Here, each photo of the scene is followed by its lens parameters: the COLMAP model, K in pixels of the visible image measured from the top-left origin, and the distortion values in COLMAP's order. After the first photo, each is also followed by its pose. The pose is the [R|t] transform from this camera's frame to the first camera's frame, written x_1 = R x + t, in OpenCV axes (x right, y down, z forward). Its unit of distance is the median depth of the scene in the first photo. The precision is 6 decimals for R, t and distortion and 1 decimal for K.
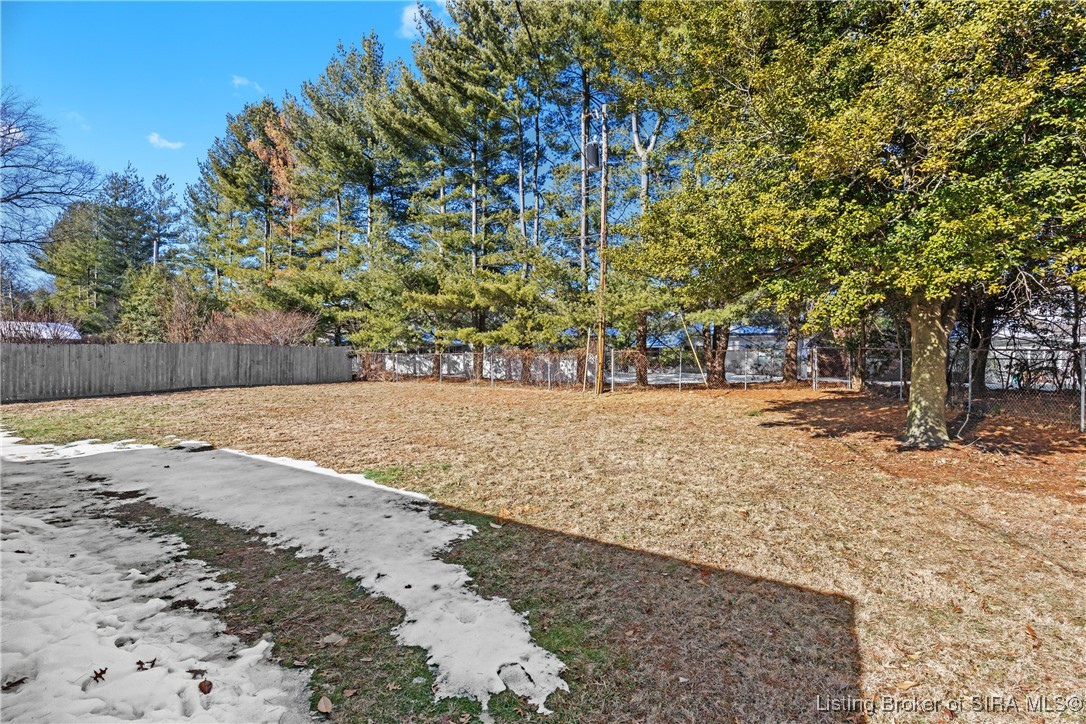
lens RADIAL K [[482.8, 0, 540.4], [0, 482.8, 360.7], [0, 0, 1]] dist [-0.013590, -0.000081]
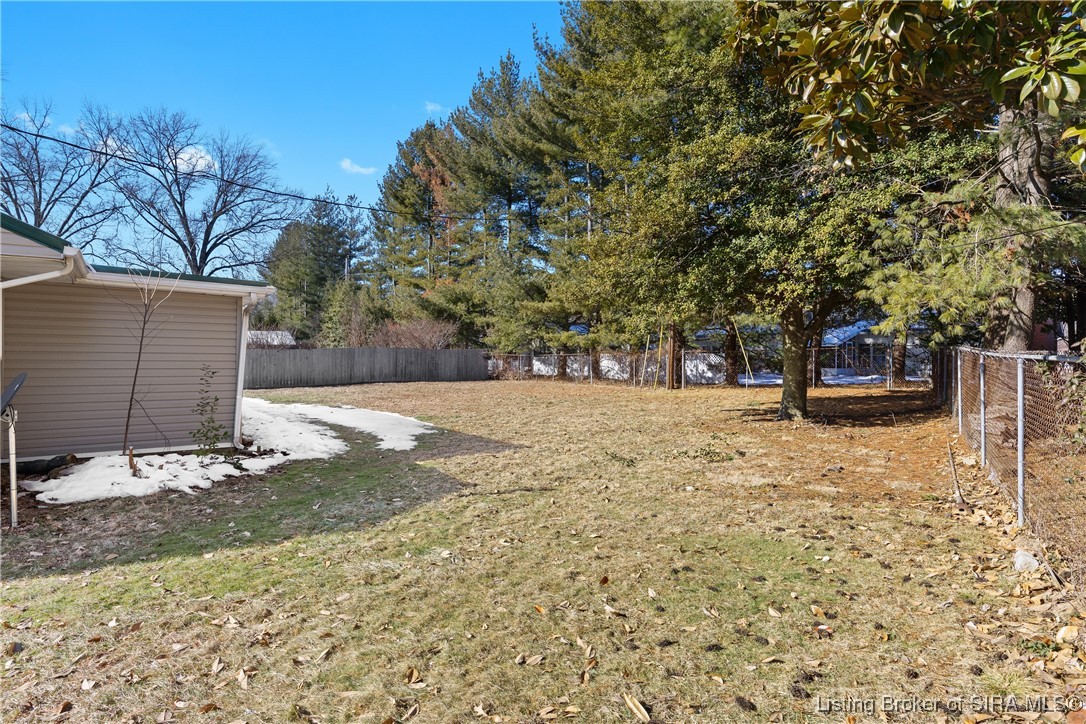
lens RADIAL K [[616.6, 0, 544.8], [0, 616.6, 362.8], [0, 0, 1]] dist [0.004554, 0.000124]
pose [[0.928105, -0.002239, -0.372311, 0.206123], [0.001909, 0.999997, -0.001257, 0.004335], [0.372313, 0.000456, 0.928107, -0.217117]]
